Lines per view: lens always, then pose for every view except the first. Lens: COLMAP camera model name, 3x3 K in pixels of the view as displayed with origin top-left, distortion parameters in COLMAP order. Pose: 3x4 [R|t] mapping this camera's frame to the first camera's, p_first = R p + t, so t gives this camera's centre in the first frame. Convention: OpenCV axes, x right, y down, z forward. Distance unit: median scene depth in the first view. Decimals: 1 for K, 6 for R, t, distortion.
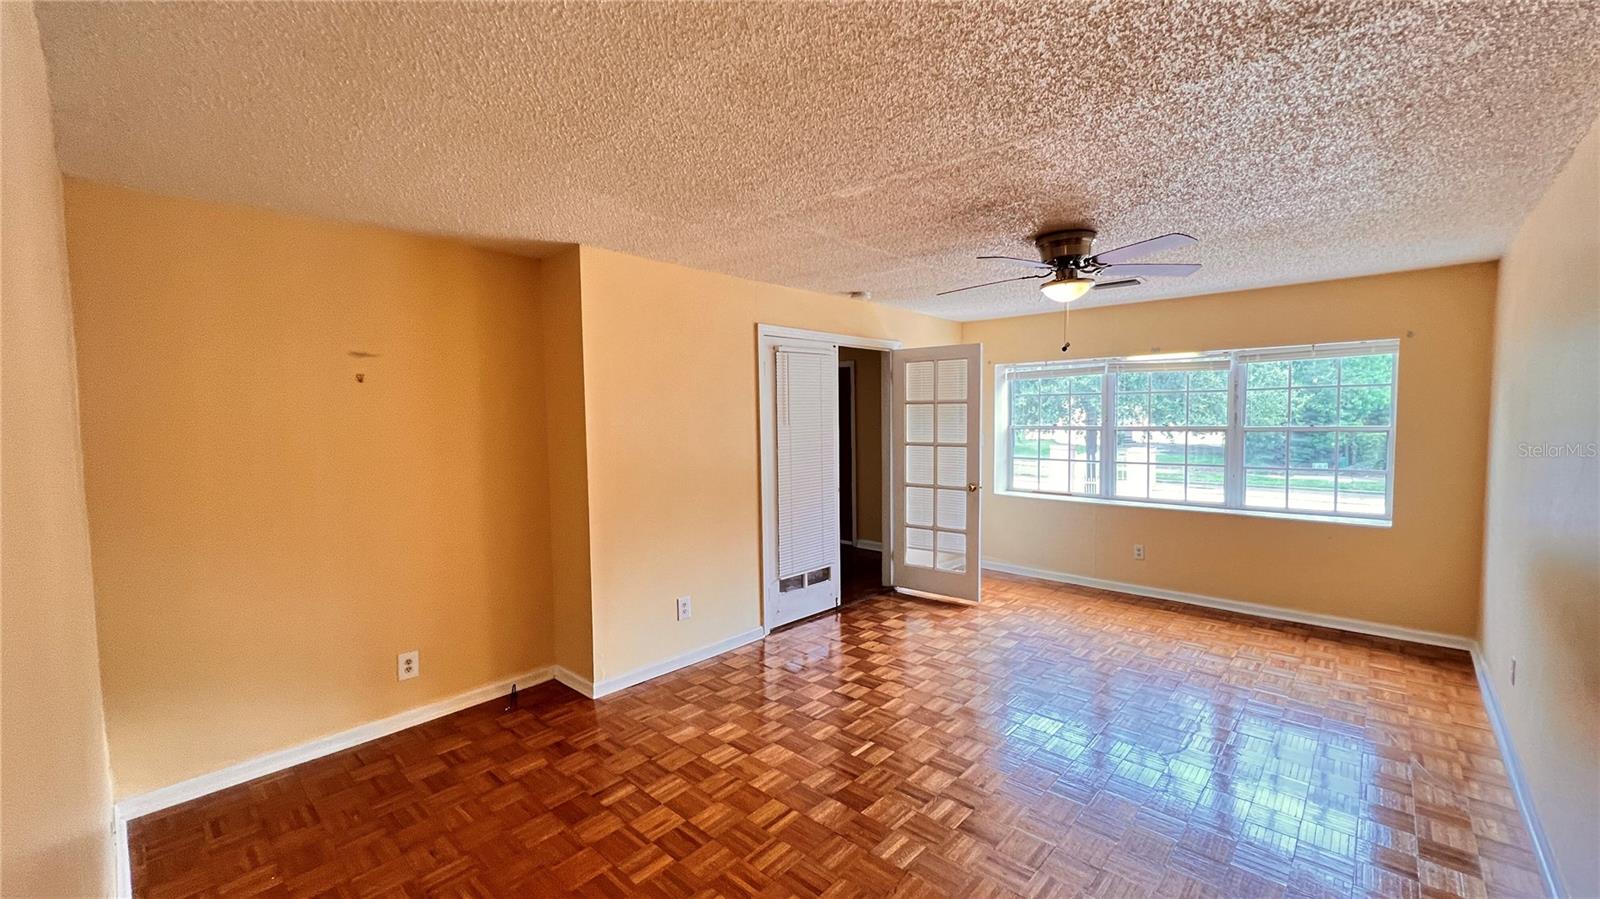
lens RADIAL K [[641.2, 0, 802.2], [0, 641.2, 451.8], [0, 0, 1]] dist [-0.000252, -0.000064]
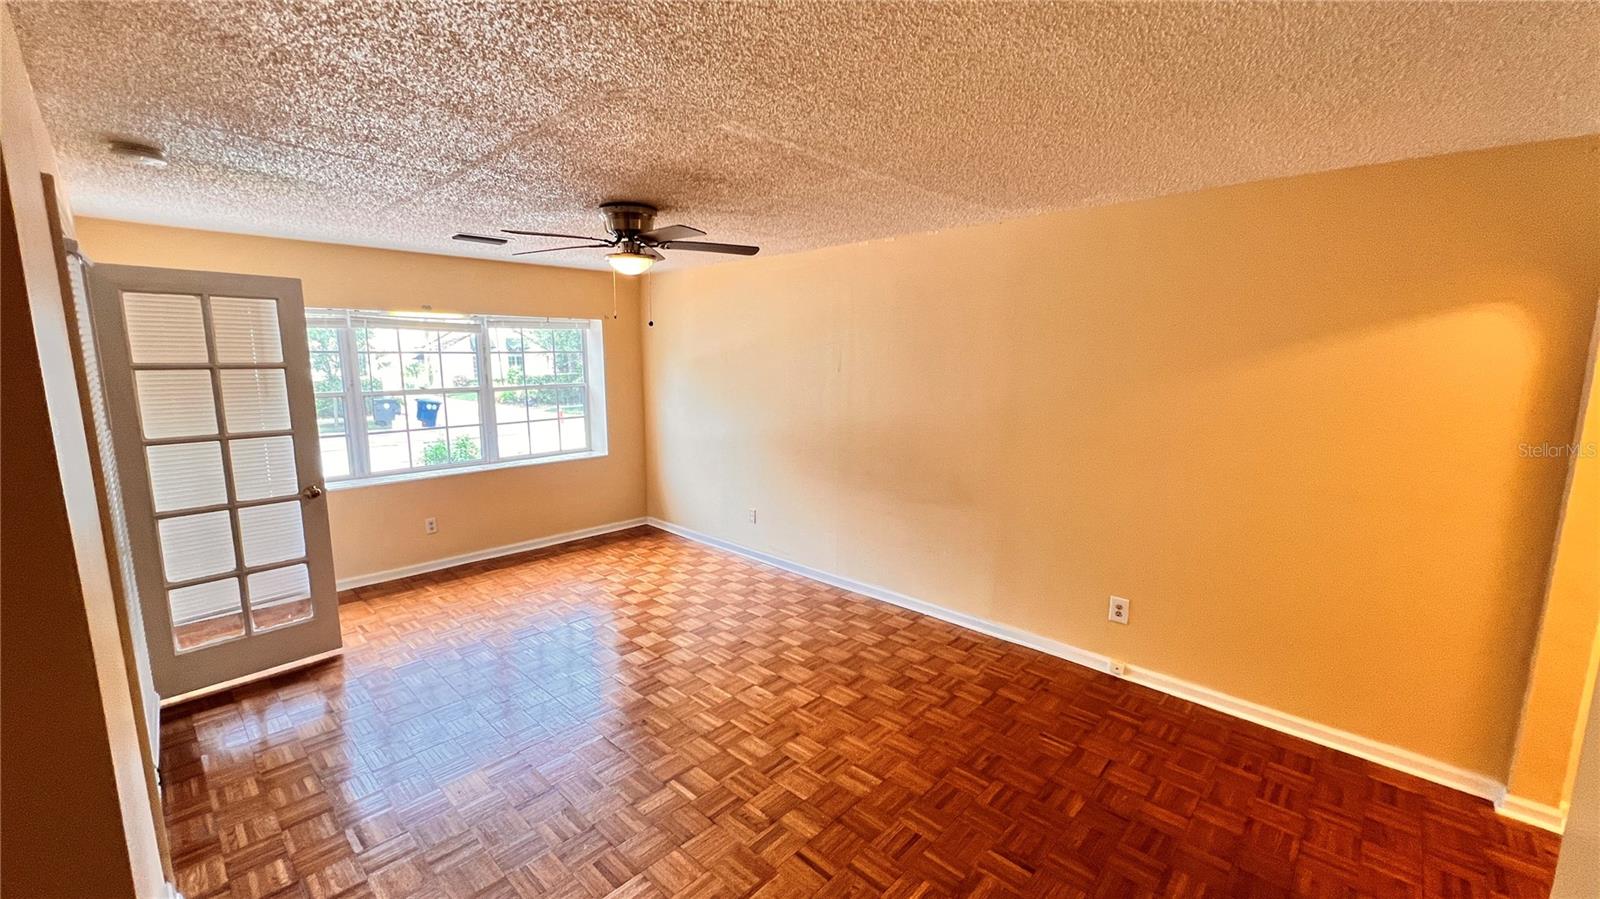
lens RADIAL K [[641.2, 0, 802.2], [0, 641.2, 451.8], [0, 0, 1]] dist [-0.000252, -0.000064]
pose [[0.025385, -0.143683, 0.989298, -0.408709], [0.057871, 0.988169, 0.142034, -0.056662], [-0.998001, 0.053646, 0.033400, 0.470923]]
